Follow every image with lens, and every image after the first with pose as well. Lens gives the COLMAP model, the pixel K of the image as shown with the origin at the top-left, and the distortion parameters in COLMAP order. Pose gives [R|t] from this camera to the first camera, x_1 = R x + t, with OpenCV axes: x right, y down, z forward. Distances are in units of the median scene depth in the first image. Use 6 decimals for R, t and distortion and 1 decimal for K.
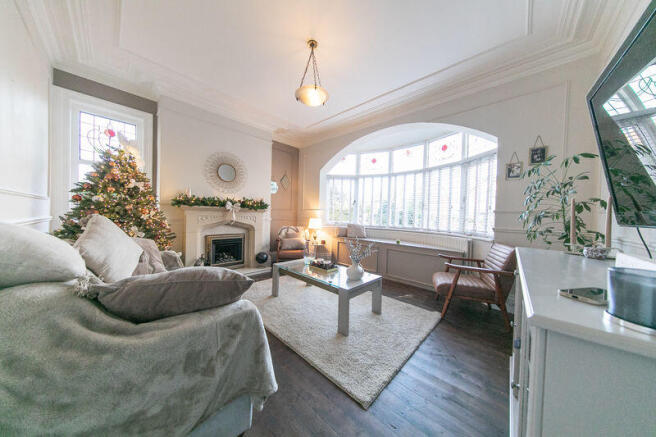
lens RADIAL K [[205.6, 0, 331.0], [0, 205.6, 217.7], [0, 0, 1]] dist [0.000788, 0.000020]
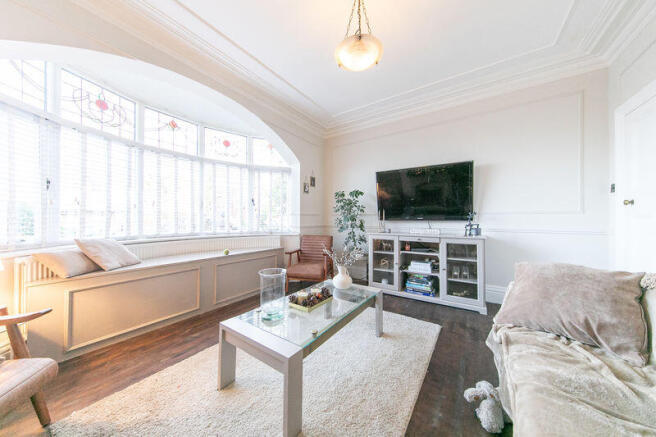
lens RADIAL K [[205.6, 0, 331.0], [0, 205.6, 217.7], [0, 0, 1]] dist [0.000788, 0.000020]
pose [[-0.134831, -0.021268, 0.990640, -0.541249], [0.002699, 0.999758, 0.021831, -0.029953], [-0.990865, 0.005617, -0.134741, 0.807774]]
